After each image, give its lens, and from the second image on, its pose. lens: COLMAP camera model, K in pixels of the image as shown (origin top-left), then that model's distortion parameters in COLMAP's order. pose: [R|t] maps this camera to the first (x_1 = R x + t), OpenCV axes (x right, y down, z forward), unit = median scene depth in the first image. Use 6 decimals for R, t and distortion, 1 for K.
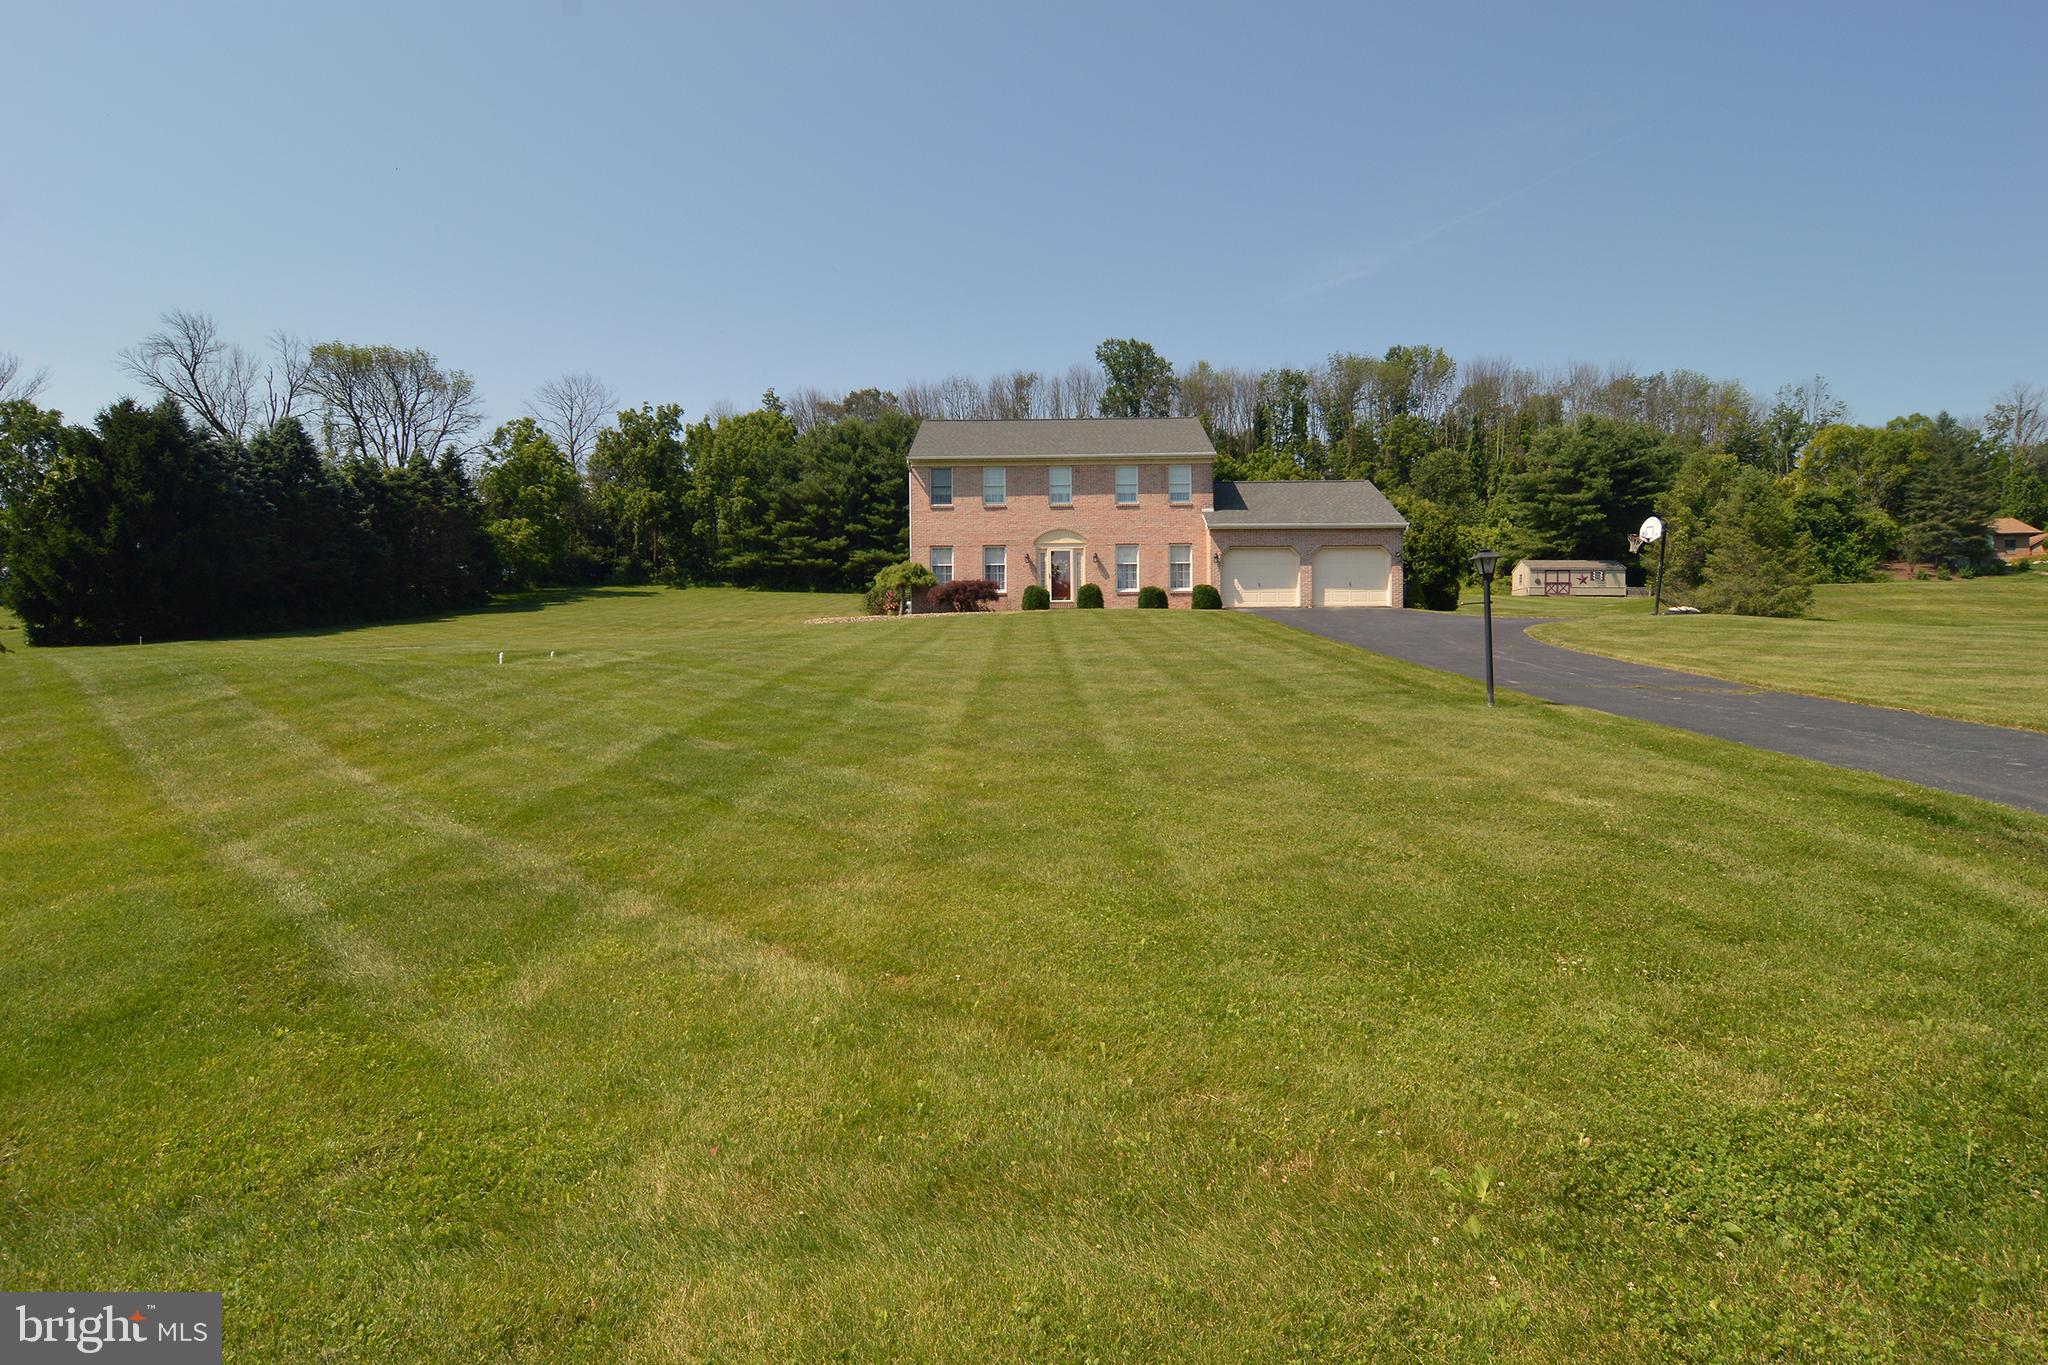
lens RADIAL K [[1113.9, 0, 1022.0], [0, 1113.9, 685.8], [0, 0, 1]] dist [-0.003067, -0.012888]
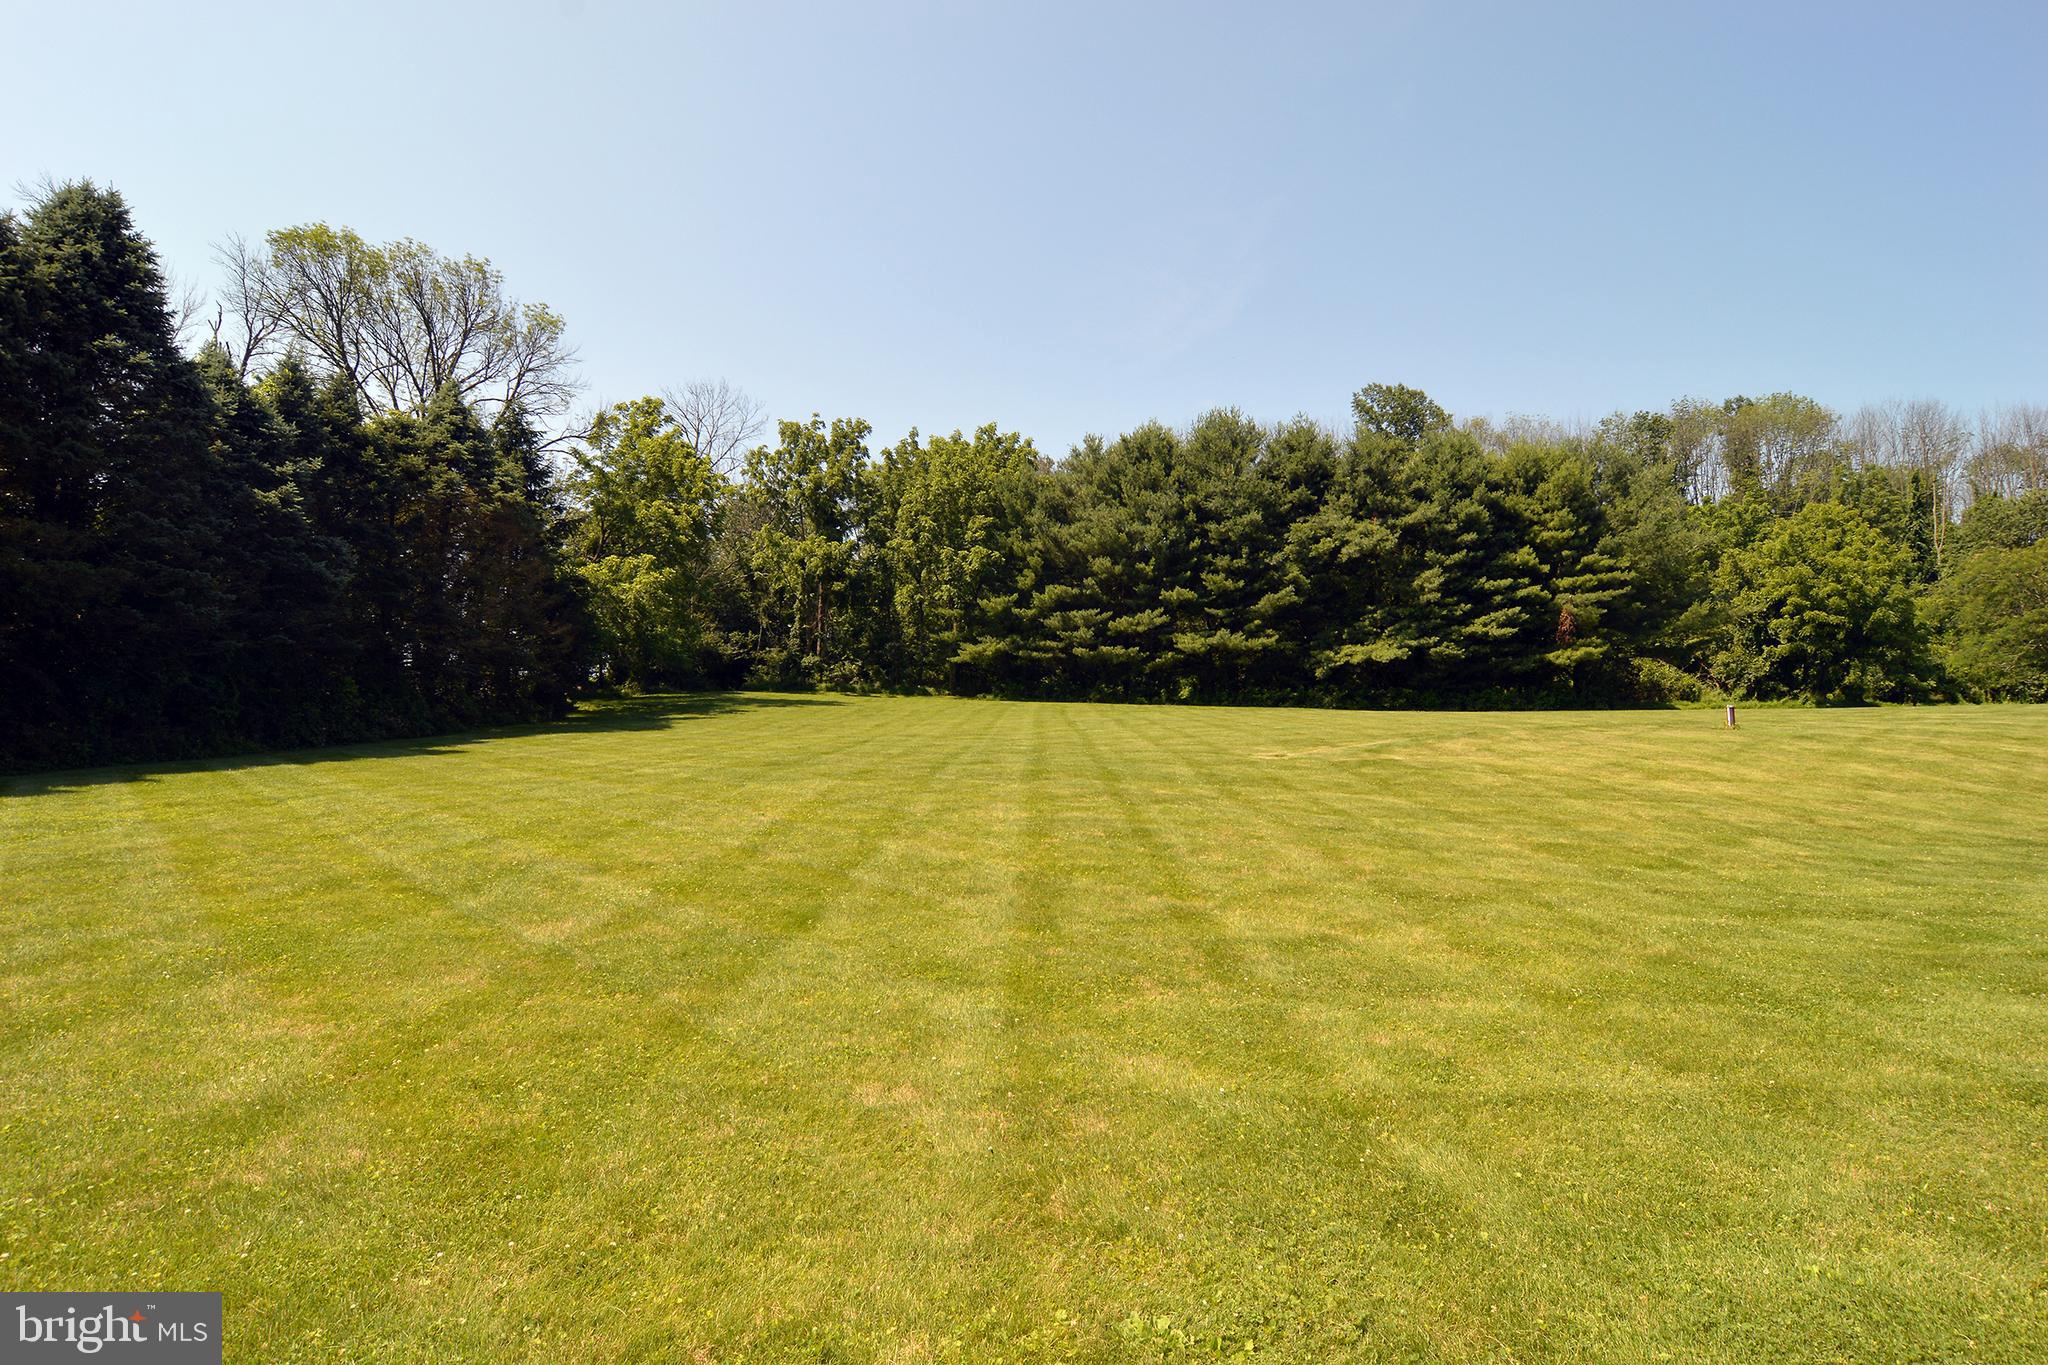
lens RADIAL K [[1113.9, 0, 1022.0], [0, 1113.9, 685.8], [0, 0, 1]] dist [-0.003067, -0.012888]
pose [[0.999096, 0.005572, -0.042141, -0.289646], [-0.010364, 0.993386, -0.114354, -0.035459], [0.041226, 0.114687, 0.992546, 0.575974]]
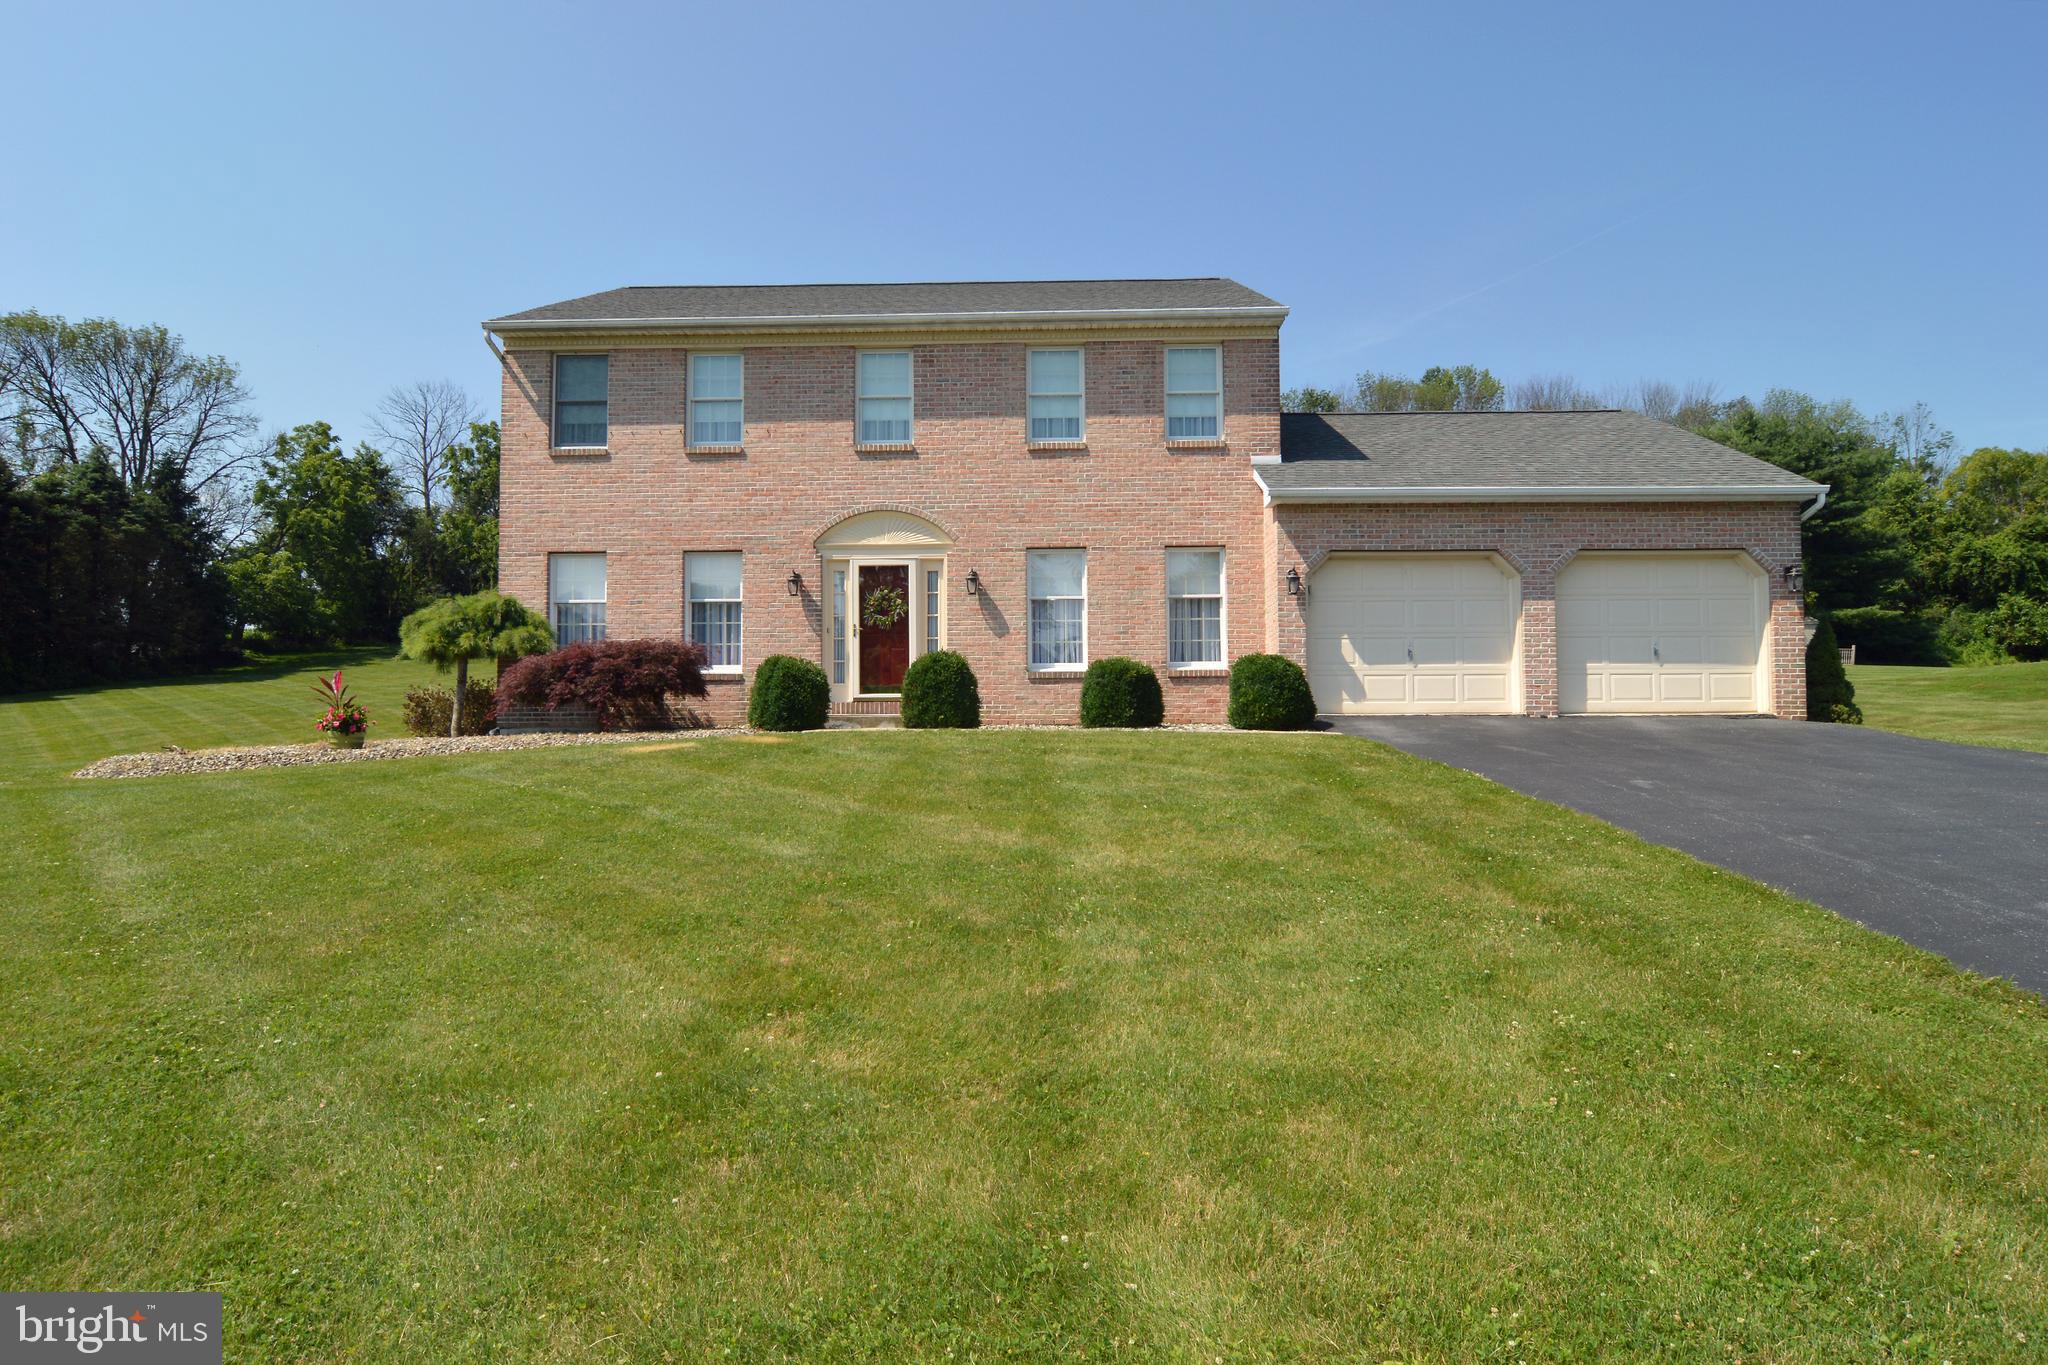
lens RADIAL K [[1133.0, 0, 1024.0], [0, 1133.0, 682.5], [0, 0, 1]] dist [-0.006572, -0.009779]
pose [[0.999999, 0.001334, -0.000867, 0.042936], [-0.001379, 0.998557, -0.053690, -0.030740], [0.000795, 0.053691, 0.998557, 0.314935]]
